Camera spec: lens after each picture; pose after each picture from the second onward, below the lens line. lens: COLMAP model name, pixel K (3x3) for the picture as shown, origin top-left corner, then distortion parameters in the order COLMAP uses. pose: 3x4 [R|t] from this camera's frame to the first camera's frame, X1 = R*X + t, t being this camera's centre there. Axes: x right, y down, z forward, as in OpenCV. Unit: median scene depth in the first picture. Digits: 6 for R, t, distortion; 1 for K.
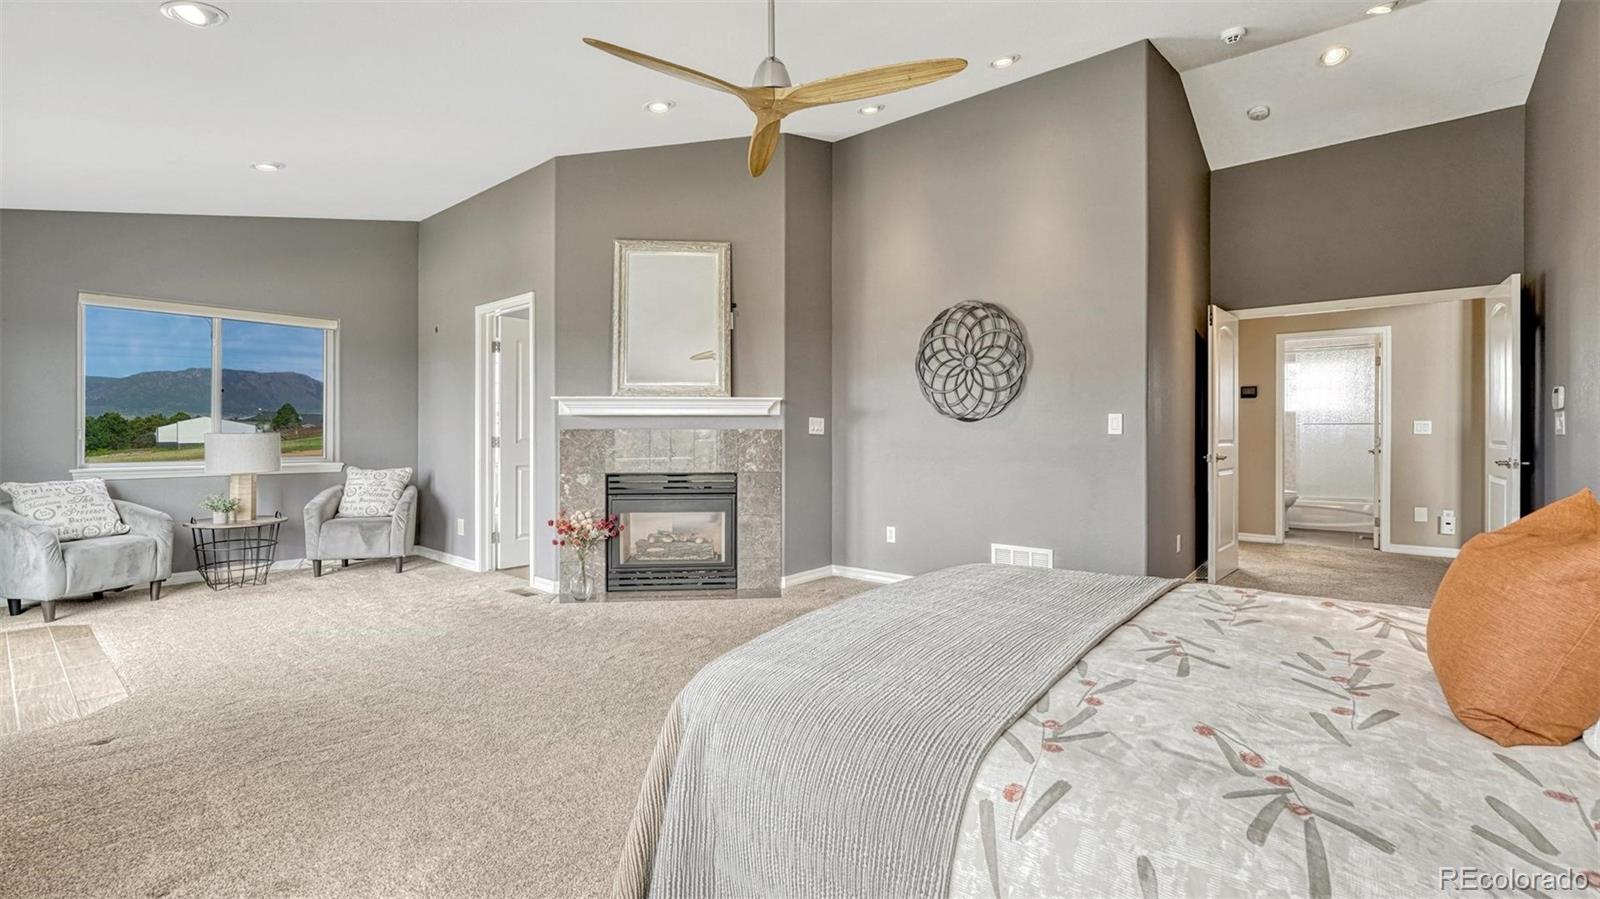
lens RADIAL K [[681.6, 0, 806.7], [0, 681.6, 436.7], [0, 0, 1]] dist [-0.013116, 0.002232]
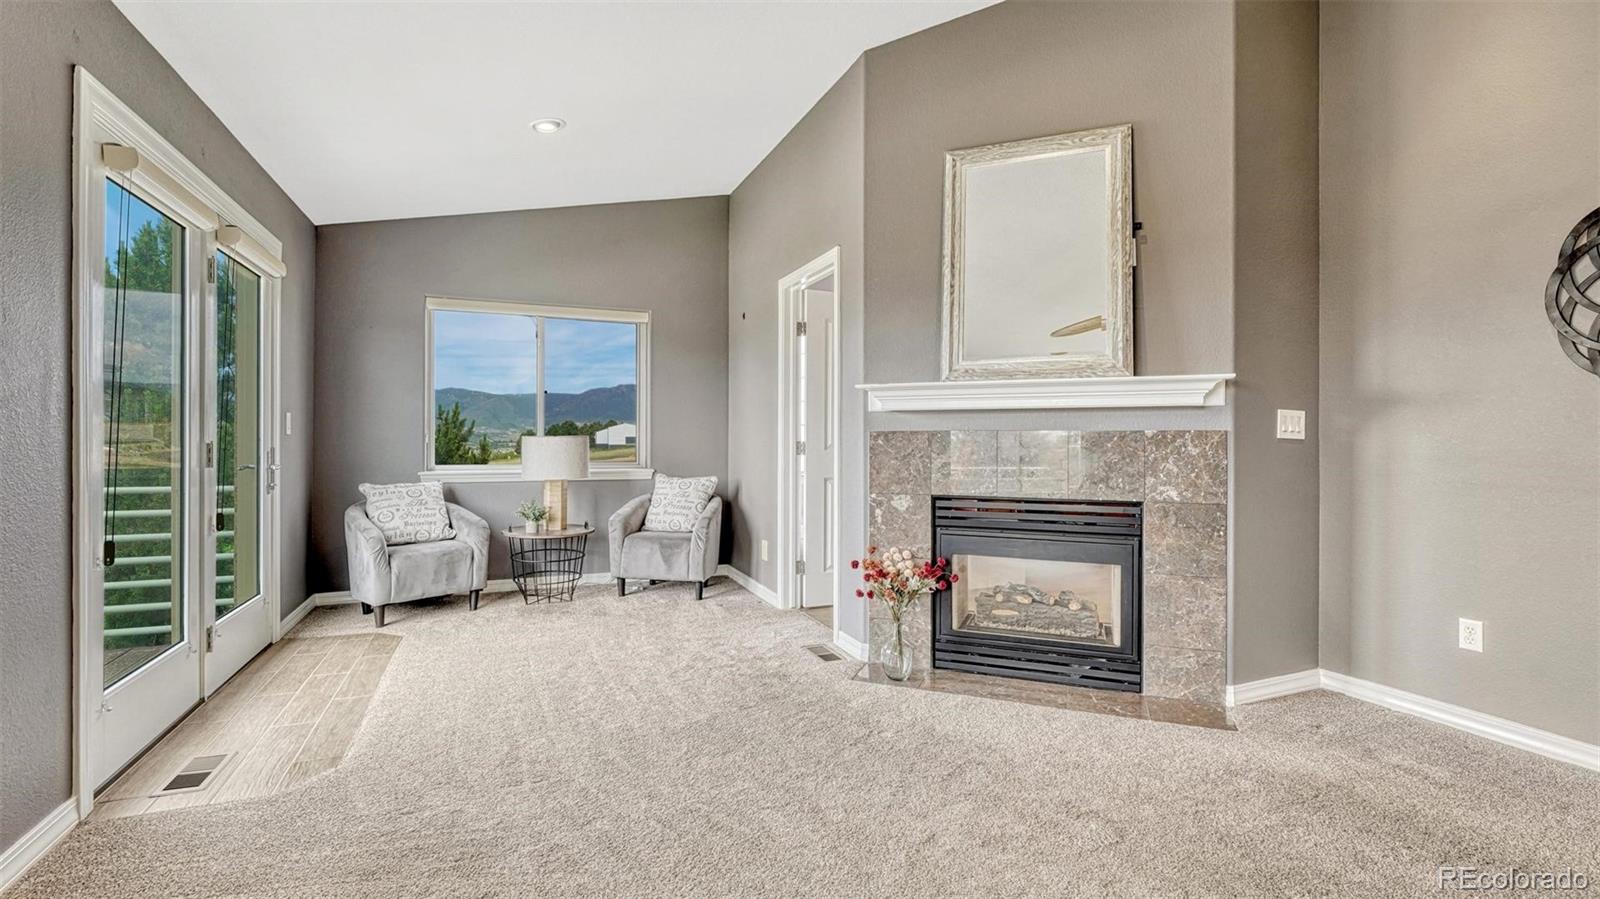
lens RADIAL K [[700.1, 0, 804.9], [0, 700.1, 435.4], [0, 0, 1]] dist [-0.009464, 0.002129]
pose [[0.883583, 0.000095, -0.468275, -0.077332], [-0.003527, 0.999973, -0.006453, -0.001319], [0.468262, 0.007353, 0.883559, 0.311508]]
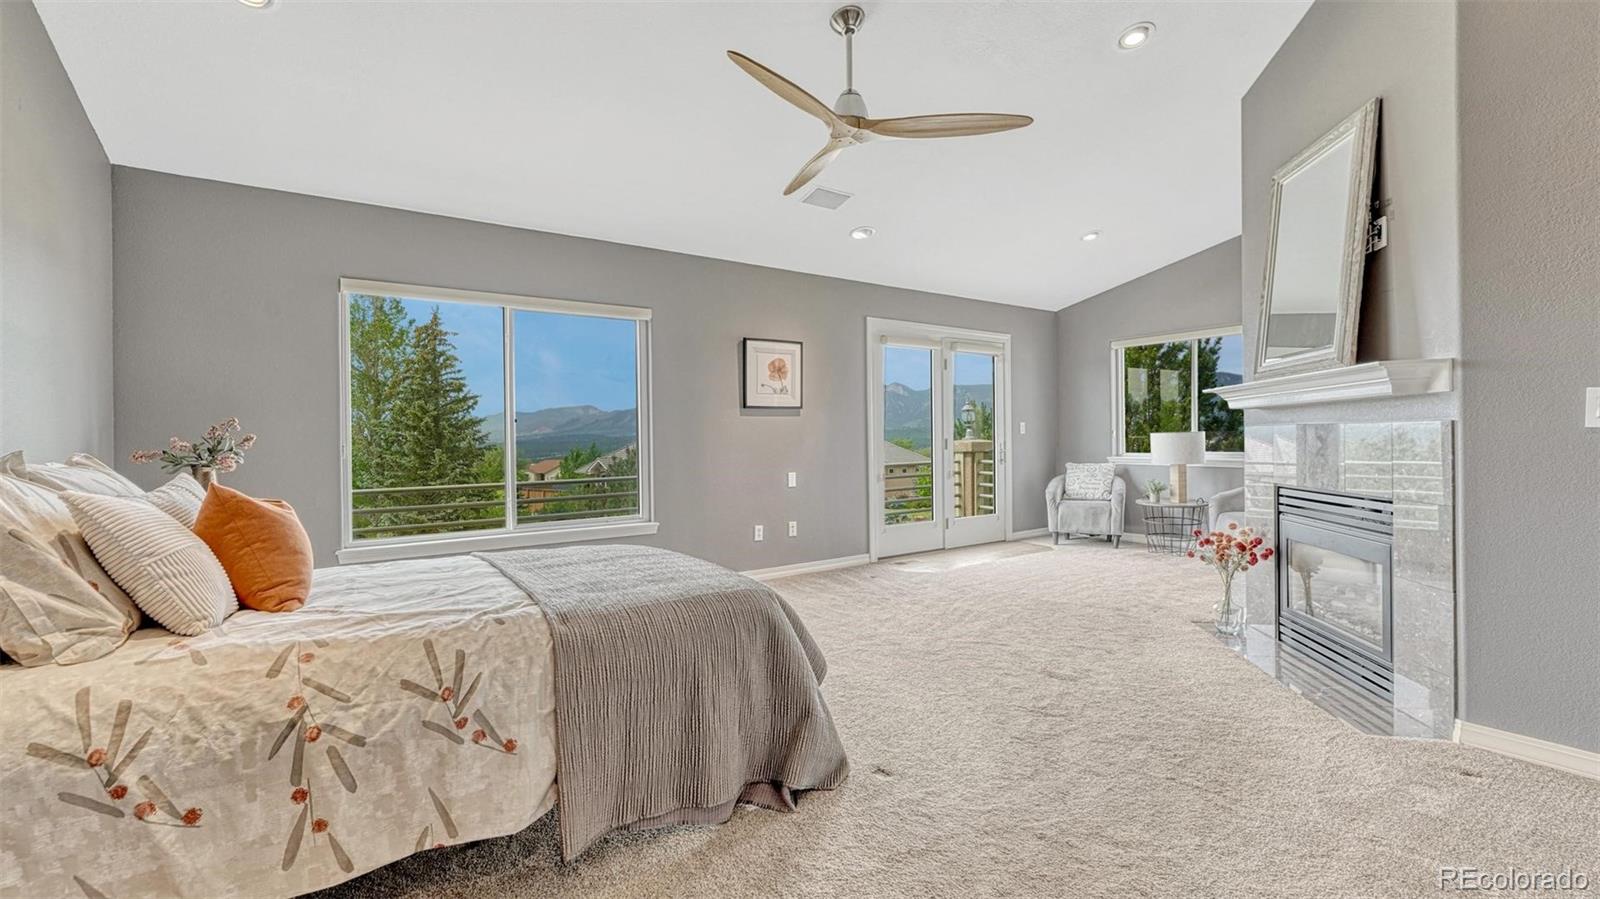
lens RADIAL K [[681.6, 0, 790.6], [0, 681.6, 445.1], [0, 0, 1]] dist [-0.013116, 0.002232]
pose [[-0.285650, 0.013489, -0.958239, 0.571760], [0.008826, 0.999896, 0.011444, -0.002376], [0.958293, -0.005189, -0.285739, 0.685130]]
